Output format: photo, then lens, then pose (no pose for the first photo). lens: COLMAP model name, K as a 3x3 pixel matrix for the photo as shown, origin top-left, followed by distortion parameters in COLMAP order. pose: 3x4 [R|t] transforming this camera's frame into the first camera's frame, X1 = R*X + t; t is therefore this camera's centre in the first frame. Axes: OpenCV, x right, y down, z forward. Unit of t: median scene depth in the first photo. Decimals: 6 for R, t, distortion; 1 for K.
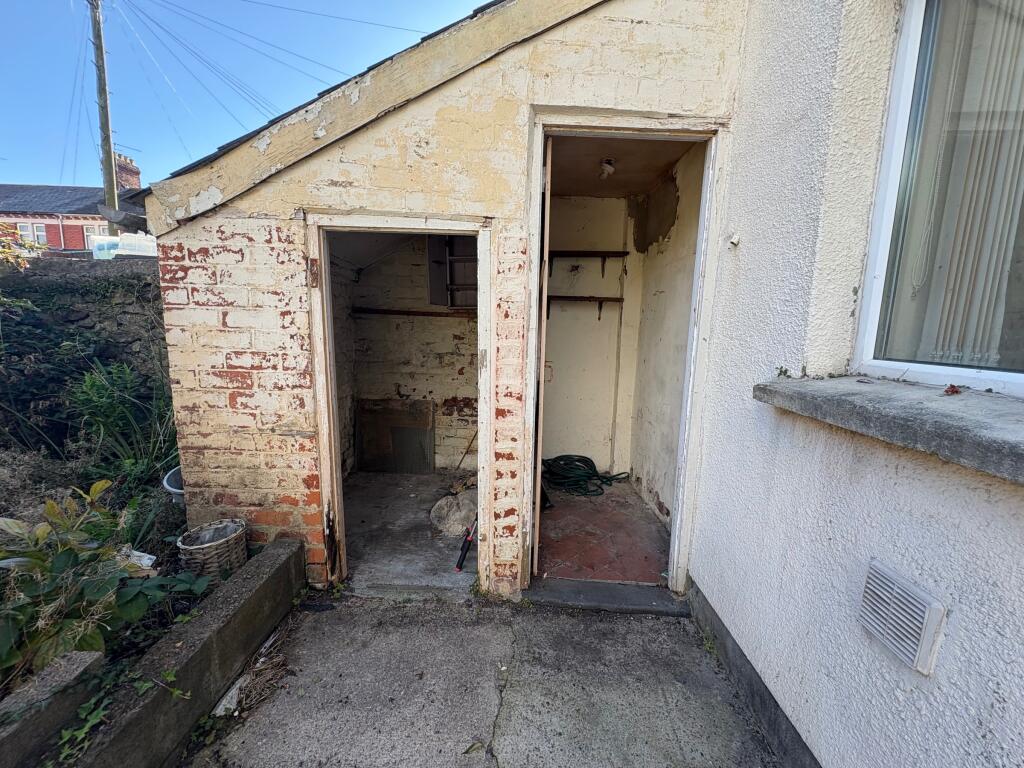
lens RADIAL K [[407.9, 0, 511.8], [0, 407.9, 388.2], [0, 0, 1]] dist [0.003029, -0.001213]
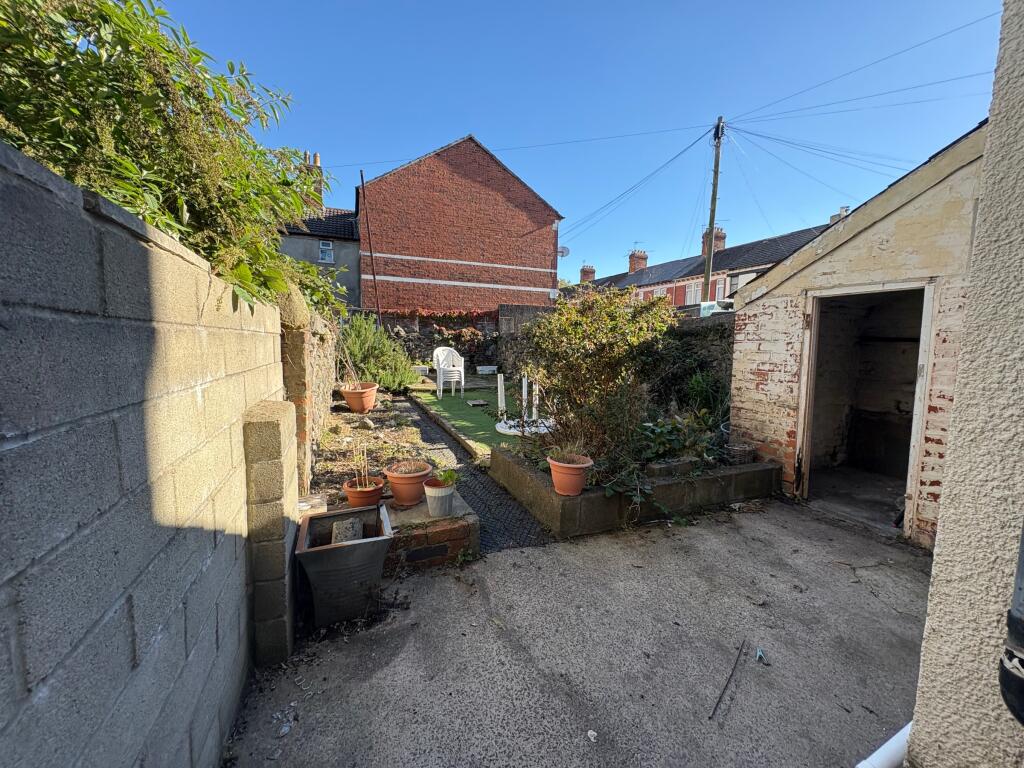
lens RADIAL K [[407.9, 0, 514.3], [0, 407.9, 381.8], [0, 0, 1]] dist [0.003029, -0.001213]
pose [[0.387706, 0.062998, -0.919628, 0.714967], [-0.142851, 0.989715, 0.007574, 0.165264], [0.910647, 0.128433, 0.392718, -0.903288]]
